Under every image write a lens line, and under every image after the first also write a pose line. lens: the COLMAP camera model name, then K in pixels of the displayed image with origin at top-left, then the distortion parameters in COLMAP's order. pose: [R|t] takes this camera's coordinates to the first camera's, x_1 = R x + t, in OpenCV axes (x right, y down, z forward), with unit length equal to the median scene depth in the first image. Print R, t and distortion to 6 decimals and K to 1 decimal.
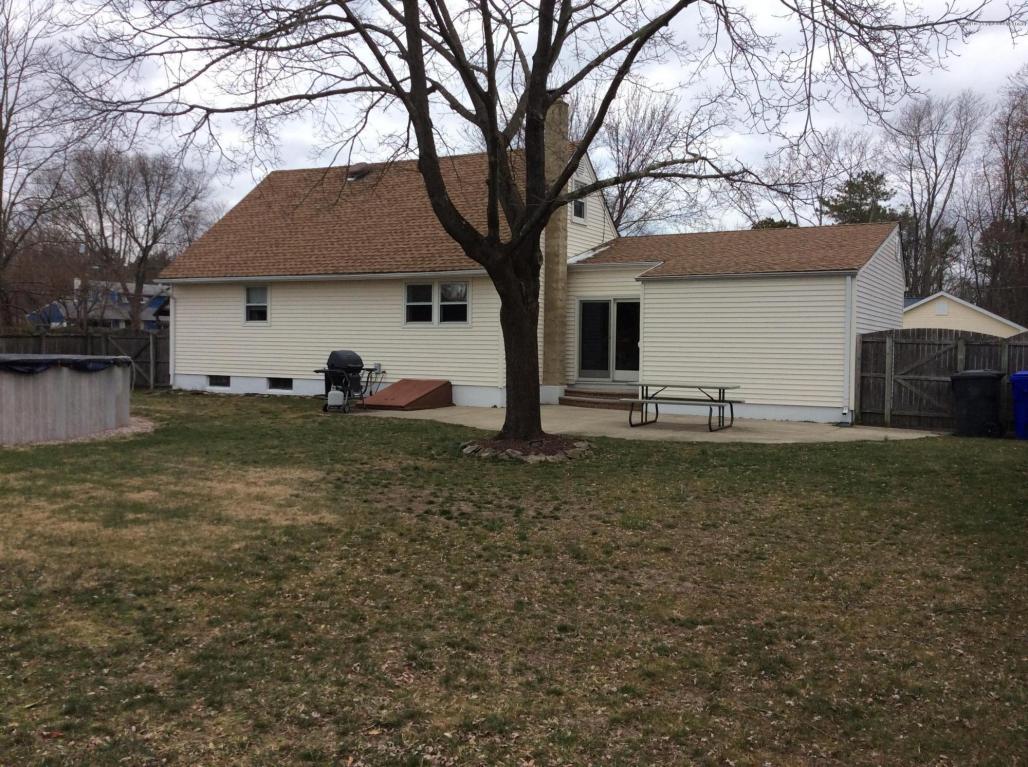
lens RADIAL K [[932.9, 0, 528.4], [0, 932.9, 376.1], [0, 0, 1]] dist [0.074294, -0.153843]
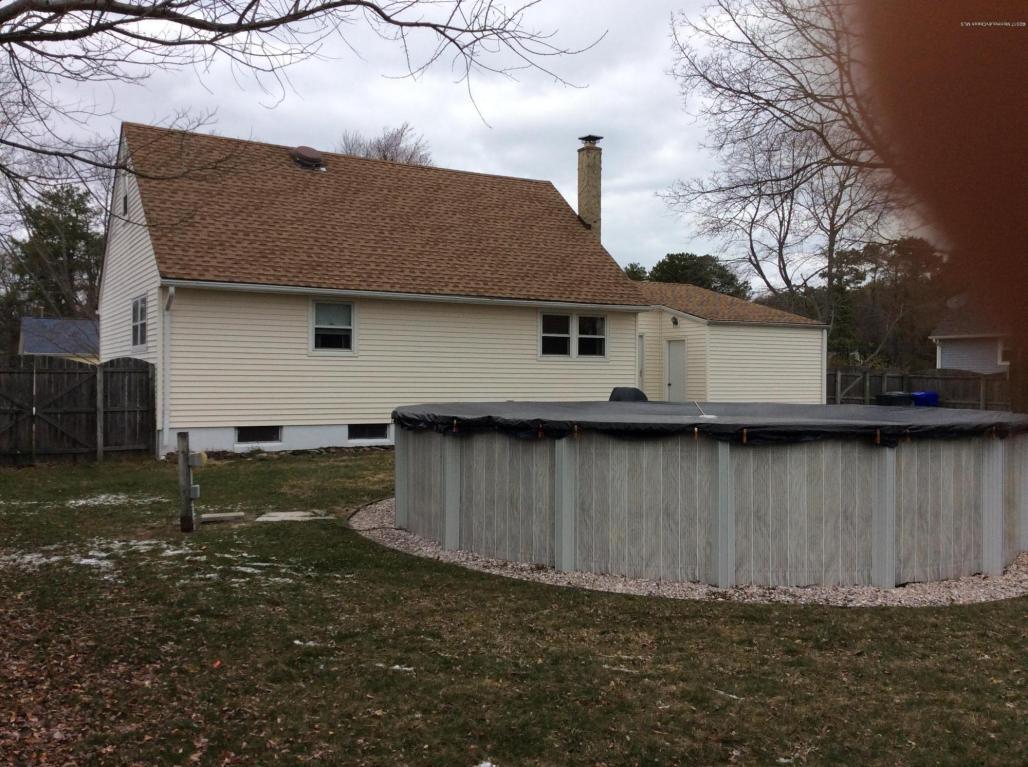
lens RADIAL K [[932.9, 0, 516.5], [0, 932.9, 381.5], [0, 0, 1]] dist [0.074294, -0.153843]
pose [[0.514787, -0.015780, 0.857173, -1.718426], [0.027022, 0.999632, 0.002175, -0.062448], [-0.856892, 0.022043, 0.515024, 1.004037]]
